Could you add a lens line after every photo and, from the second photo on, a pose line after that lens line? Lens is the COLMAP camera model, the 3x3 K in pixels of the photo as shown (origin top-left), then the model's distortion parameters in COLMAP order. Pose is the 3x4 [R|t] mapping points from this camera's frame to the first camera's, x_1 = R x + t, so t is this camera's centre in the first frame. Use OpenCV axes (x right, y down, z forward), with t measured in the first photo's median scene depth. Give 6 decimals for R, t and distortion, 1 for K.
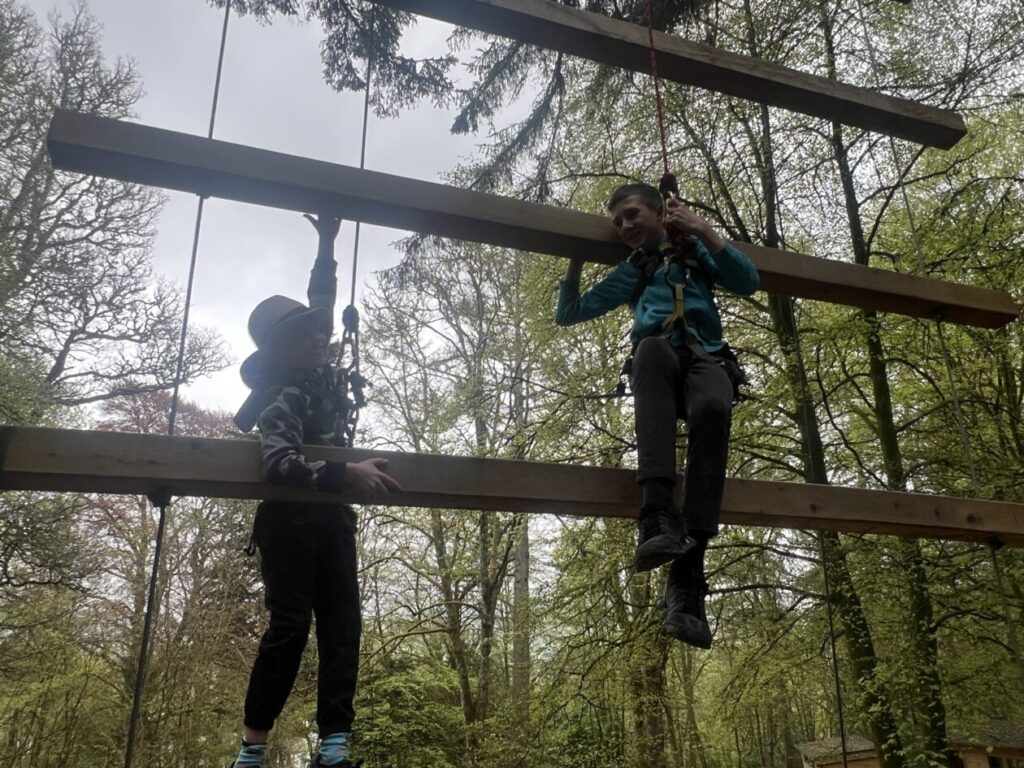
lens RADIAL K [[777.9, 0, 502.5], [0, 777.9, 384.6], [0, 0, 1]] dist [-0.026499, 0.003890]
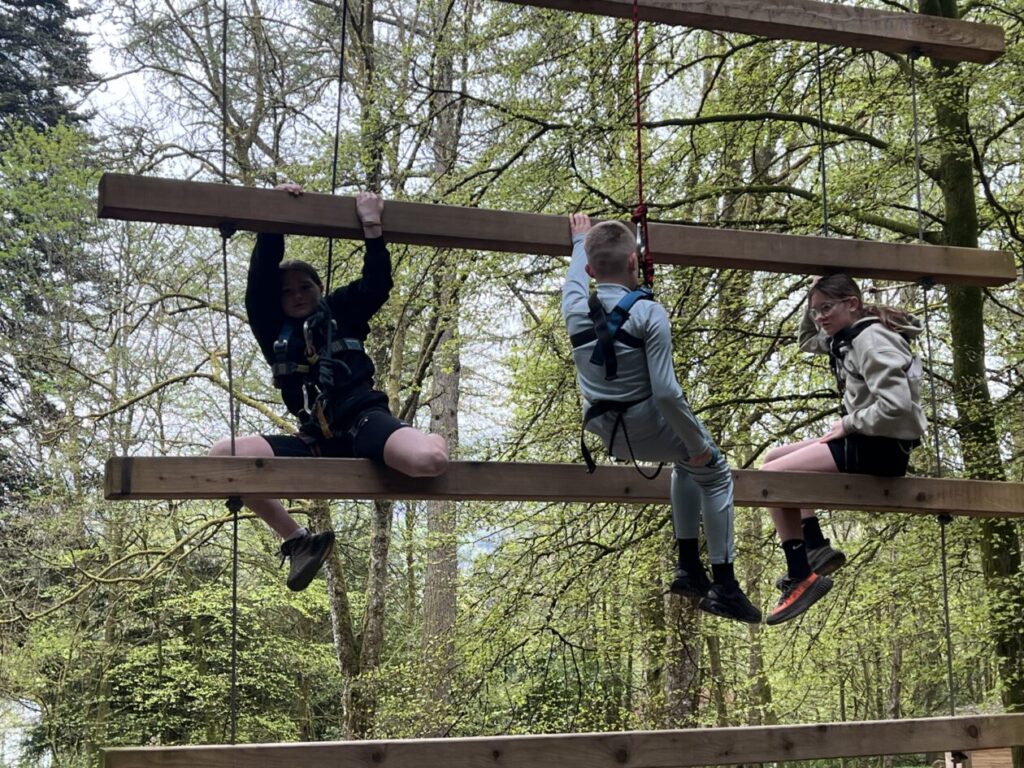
lens RADIAL K [[1654.5, 0, 512.6], [0, 1654.5, 377.9], [0, 0, 1]] dist [0.141426, 0.000000]
pose [[0.997456, 0.011955, 0.070270, -0.012264], [-0.028092, 0.971976, 0.233396, -0.049062], [-0.065511, -0.234776, 0.969839, -0.113795]]
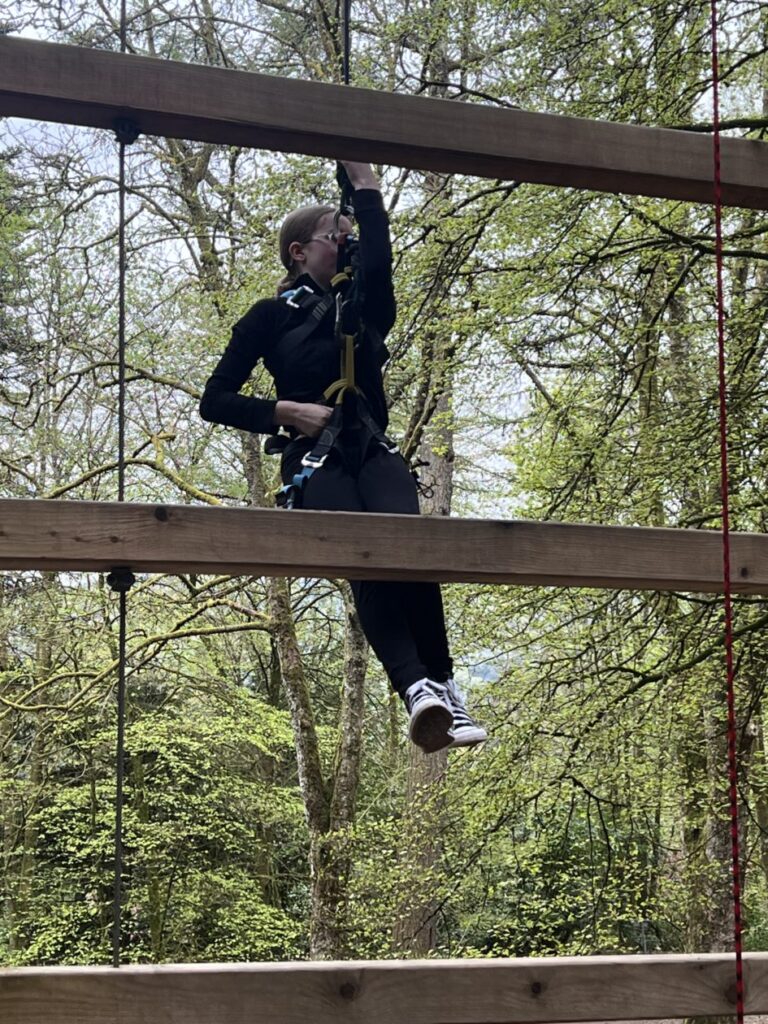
lens RADIAL K [[1938.8, 0, 384.8], [0, 1938.8, 542.3], [0, 0, 1]] dist [0.194485, 0.000000]
pose [[0.999843, 0.016987, 0.004977, -0.012022], [-0.017699, 0.963504, 0.267109, -0.027248], [-0.000258, -0.267156, 0.963653, -0.055493]]
